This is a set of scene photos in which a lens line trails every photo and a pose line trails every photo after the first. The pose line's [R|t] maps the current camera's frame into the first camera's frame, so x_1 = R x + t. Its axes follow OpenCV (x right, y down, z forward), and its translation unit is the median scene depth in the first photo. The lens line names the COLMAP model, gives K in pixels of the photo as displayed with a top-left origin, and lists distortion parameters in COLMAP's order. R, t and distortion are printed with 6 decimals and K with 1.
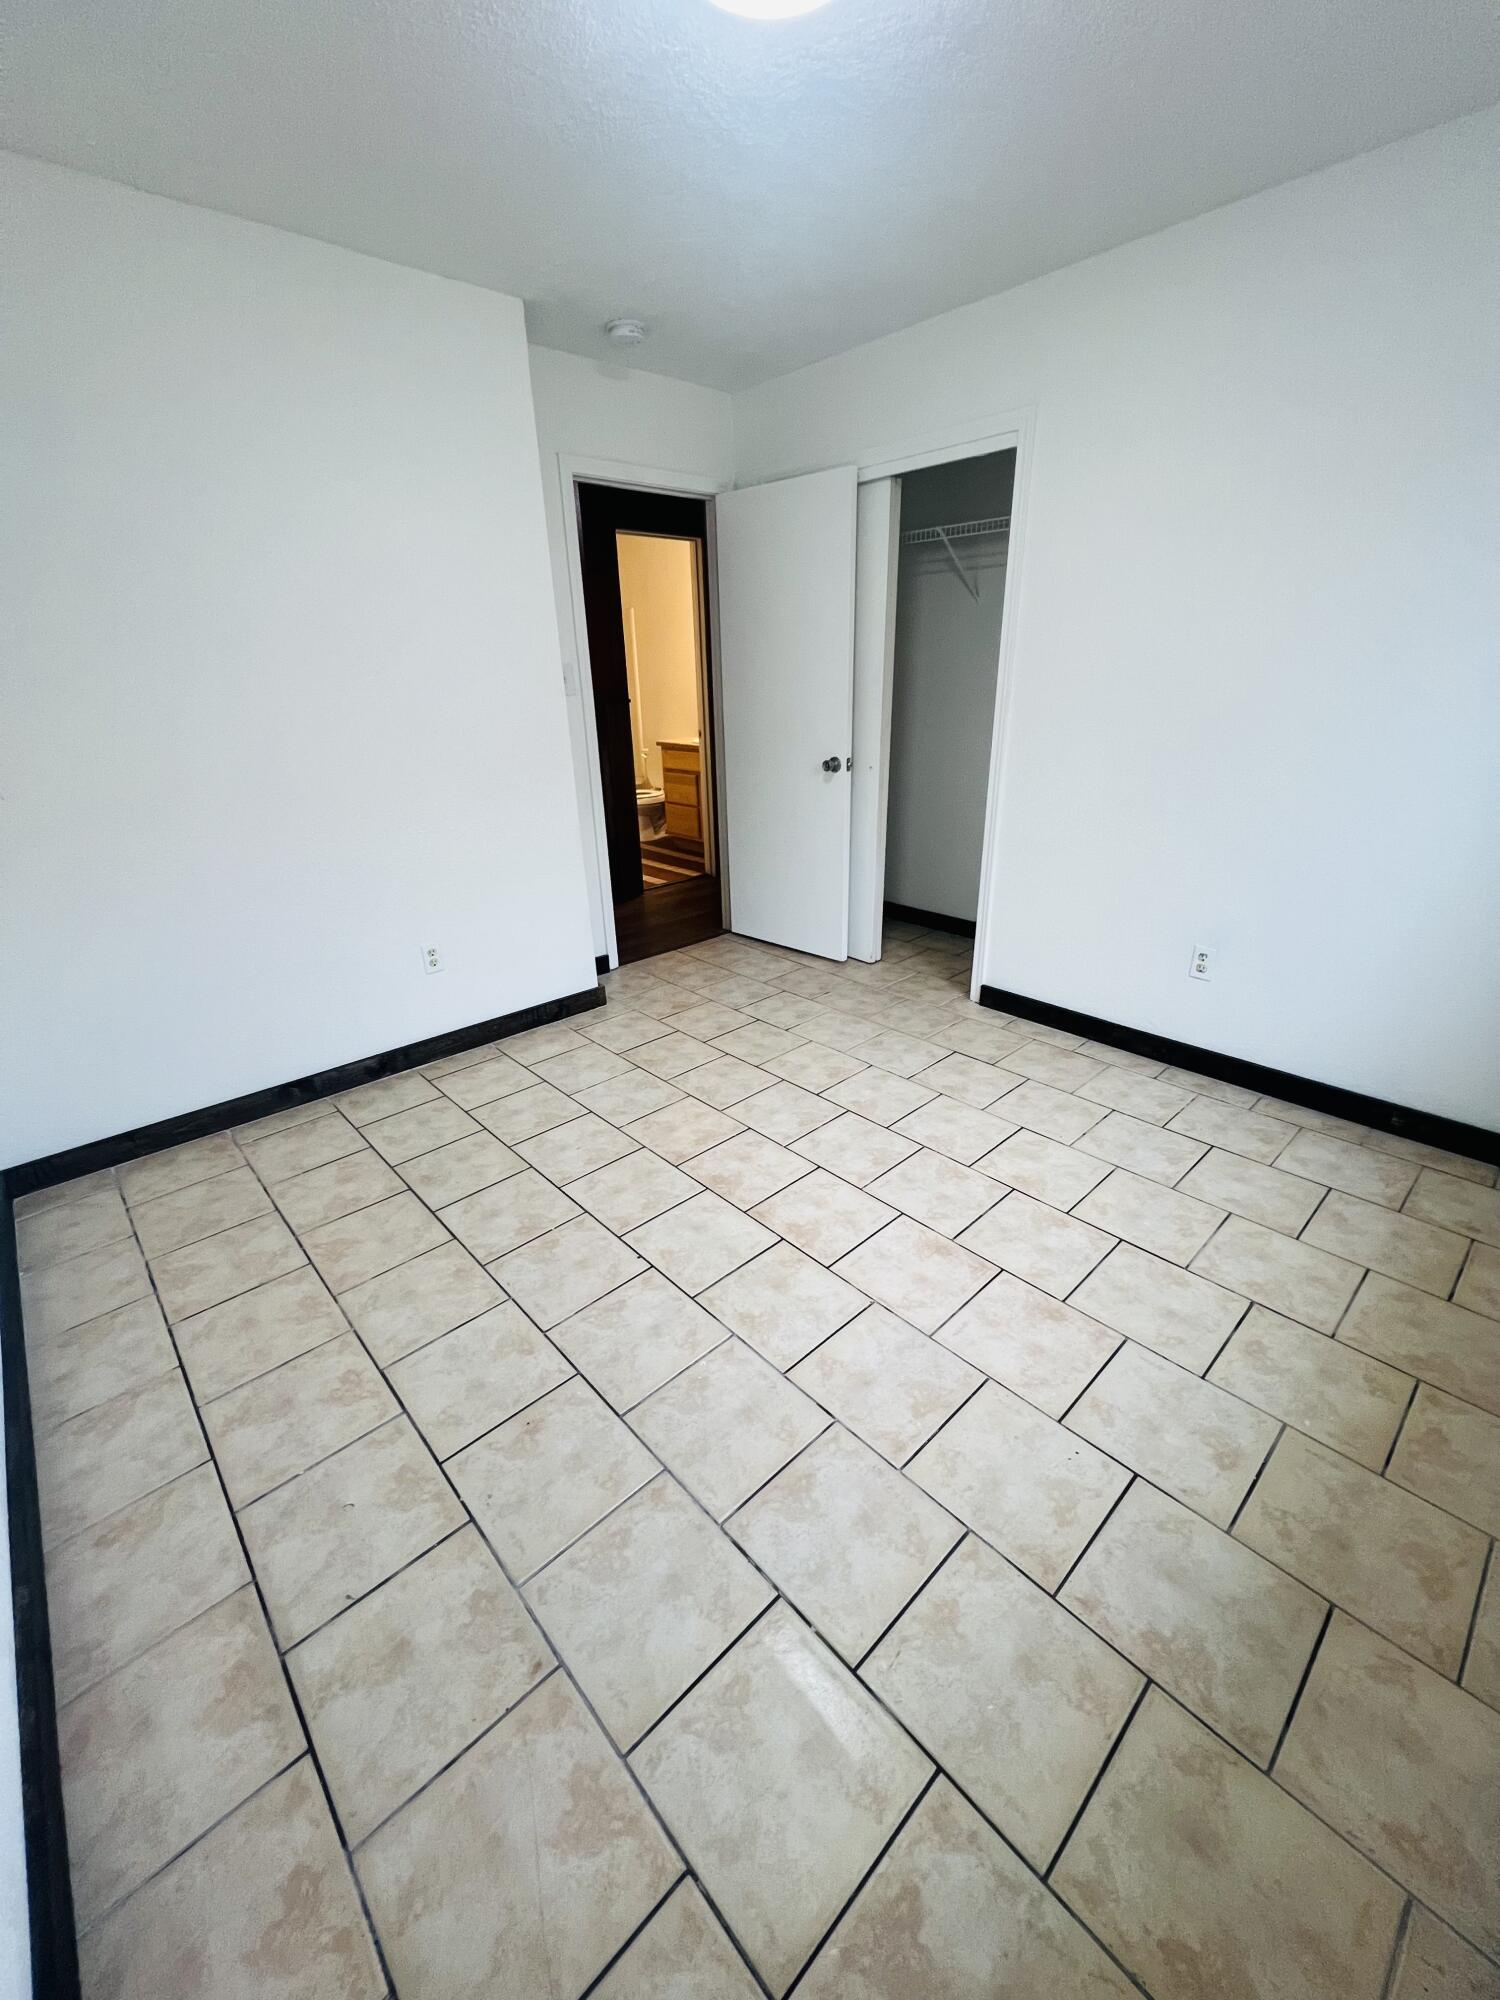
lens RADIAL K [[803.8, 0, 745.8], [0, 803.8, 999.5], [0, 0, 1]] dist [-0.002213, 0.000959]
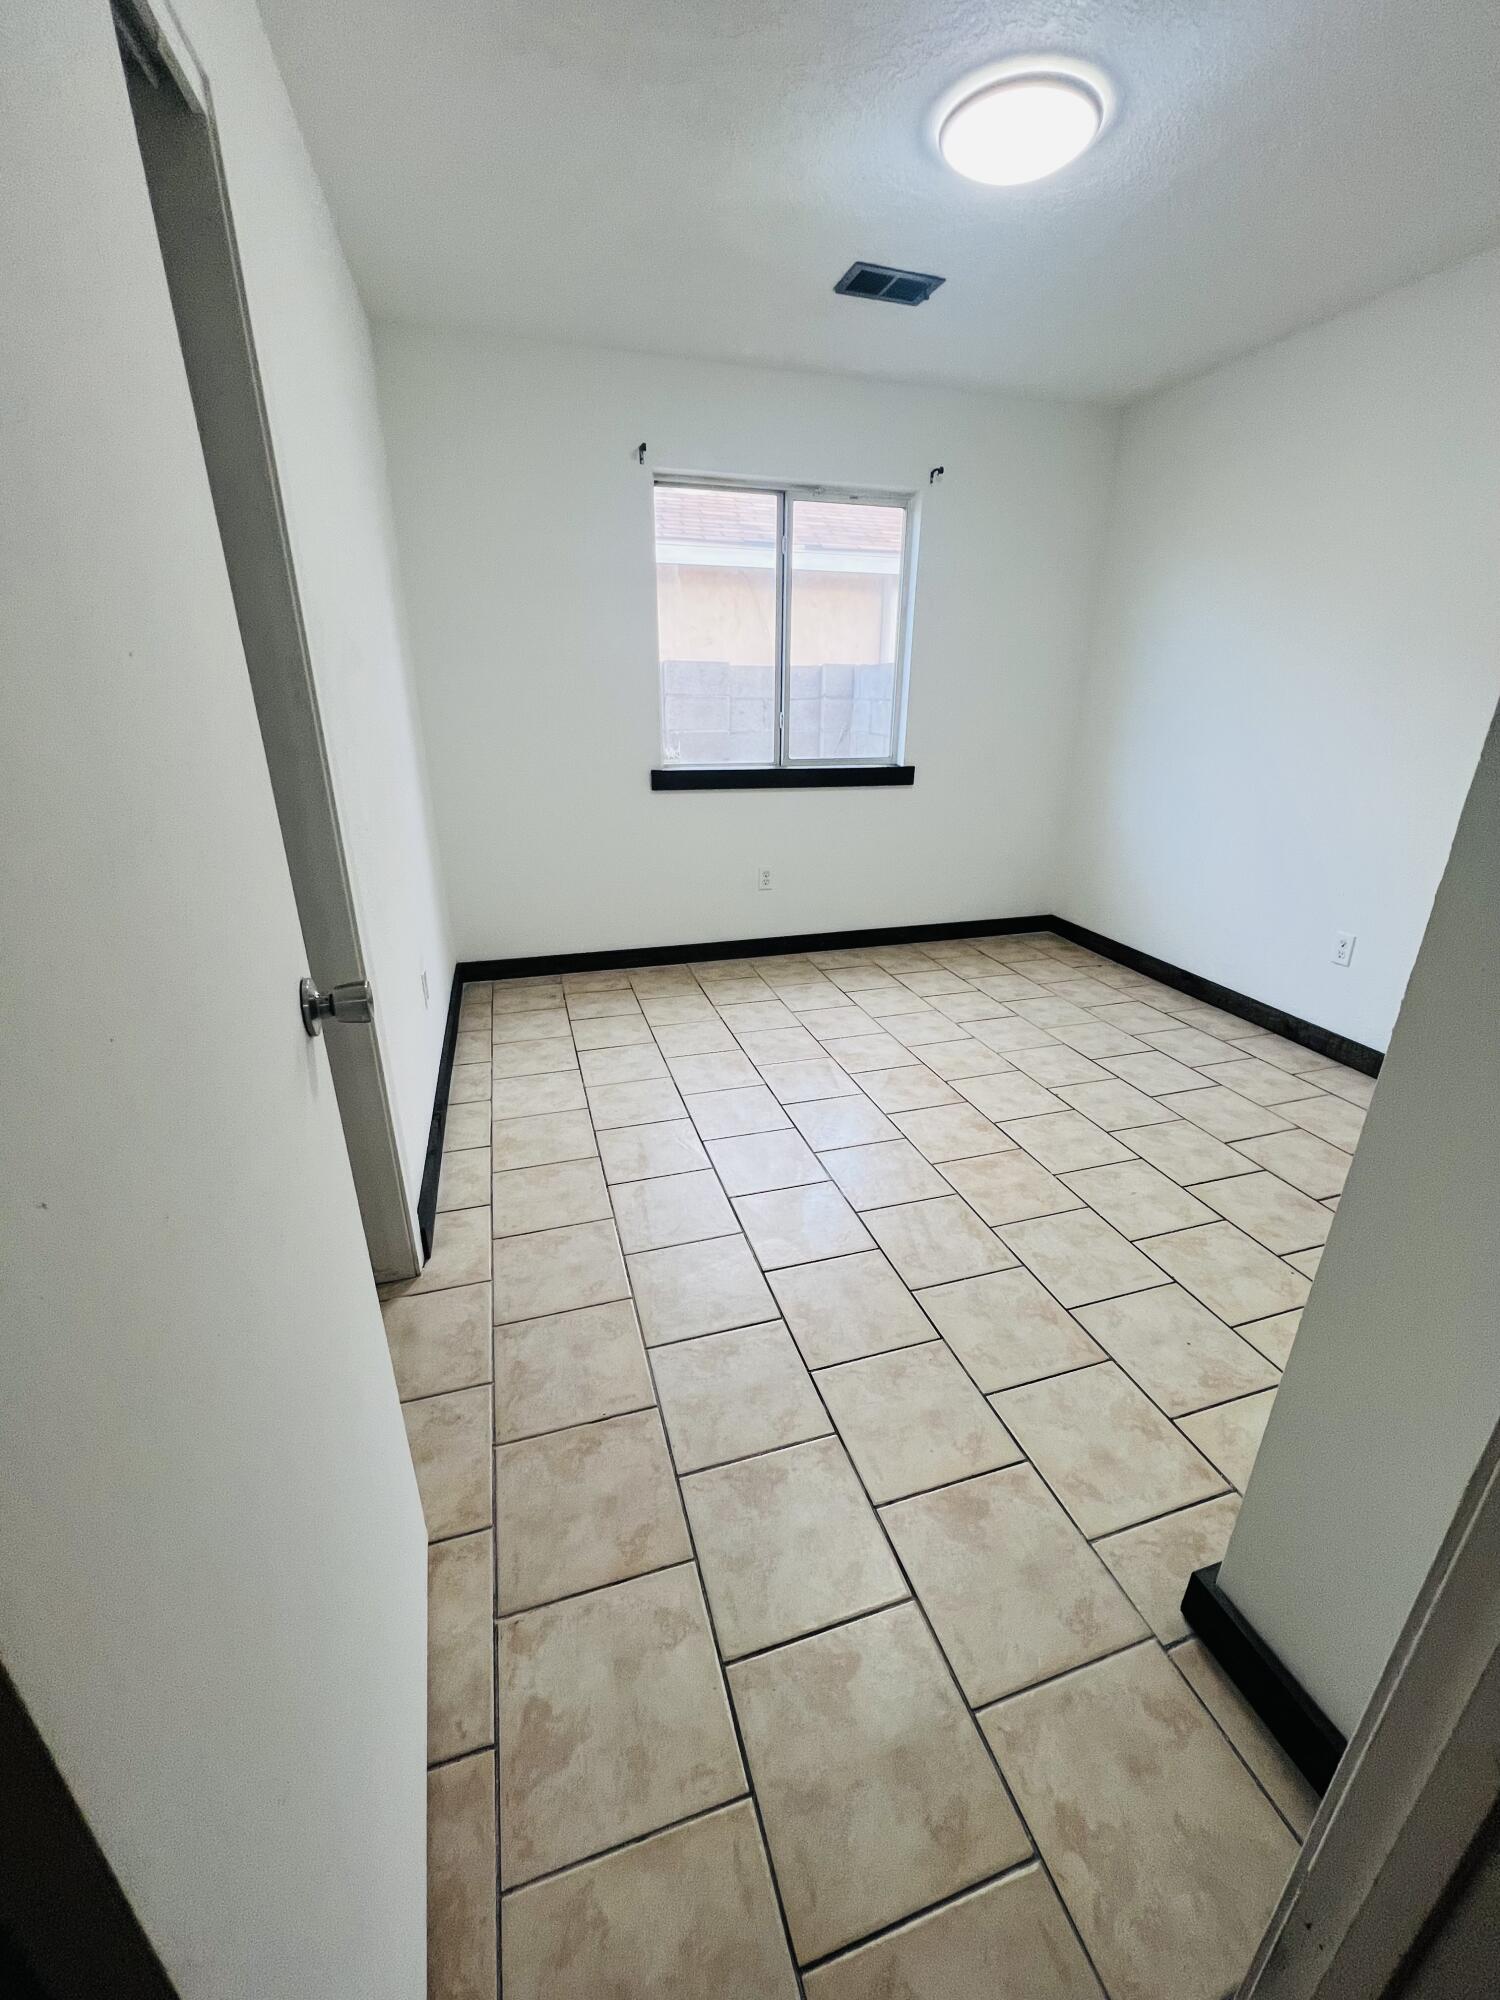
lens RADIAL K [[803.8, 0, 757.4], [0, 803.8, 987.5], [0, 0, 1]] dist [-0.002213, 0.000959]
pose [[-0.904648, -0.130402, 0.405718, -0.193128], [0.179744, 0.746453, 0.640703, -0.735467], [-0.386398, 0.652536, -0.651838, 1.876274]]
